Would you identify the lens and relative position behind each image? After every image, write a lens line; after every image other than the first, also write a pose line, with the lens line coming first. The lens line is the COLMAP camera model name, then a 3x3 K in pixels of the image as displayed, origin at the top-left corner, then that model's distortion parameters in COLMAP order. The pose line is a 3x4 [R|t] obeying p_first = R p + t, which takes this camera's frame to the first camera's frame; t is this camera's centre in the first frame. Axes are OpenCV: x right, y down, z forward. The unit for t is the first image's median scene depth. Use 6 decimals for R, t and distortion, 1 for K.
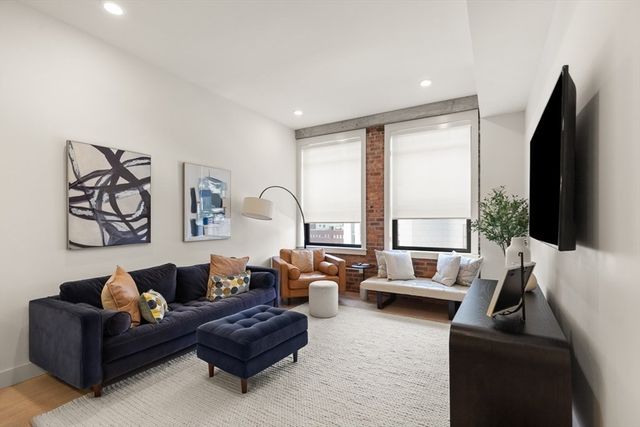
lens RADIAL K [[297.4, 0, 318.1], [0, 297.4, 219.0], [0, 0, 1]] dist [0.001561, 0.000136]
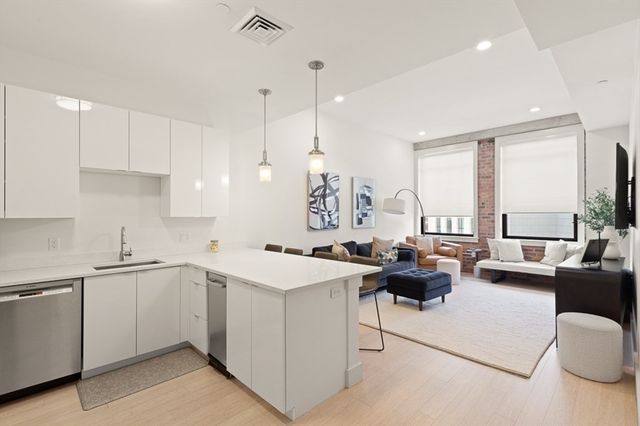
lens RADIAL K [[301.5, 0, 313.7], [0, 301.5, 211.6], [0, 0, 1]] dist [-0.000483, -0.000196]
pose [[0.963514, -0.001544, -0.267653, -0.205774], [0.000162, 0.999987, -0.005185, -0.001895], [0.267657, 0.004952, 0.963501, -0.500280]]
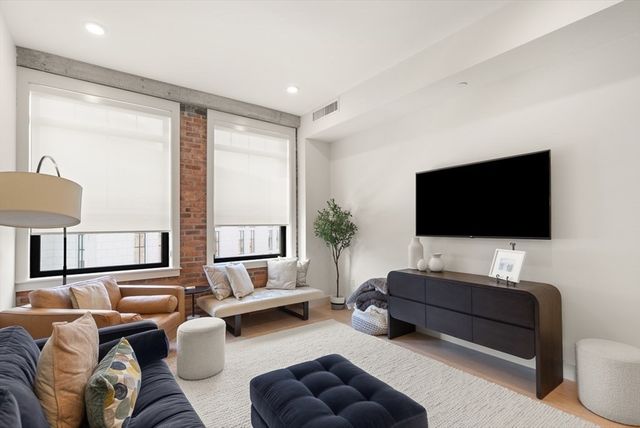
lens RADIAL K [[299.2, 0, 328.0], [0, 299.2, 221.6], [0, 0, 1]] dist [0.002780, 0.000163]
pose [[0.371636, 0.013946, 0.928274, -0.492400], [0.006723, 0.999821, -0.017712, 0.005223], [-0.928354, 0.012823, 0.371476, 0.491122]]
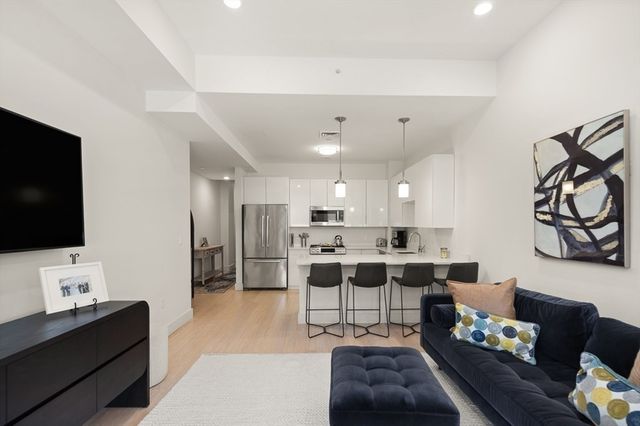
lens RADIAL K [[305.8, 0, 321.1], [0, 305.8, 228.4], [0, 0, 1]] dist [0.001935, 0.000383]
pose [[-0.845958, 0.006216, -0.533213, 0.183444], [0.002892, 0.999971, 0.007069, 0.001909], [0.533241, 0.004438, -0.845951, 0.955246]]
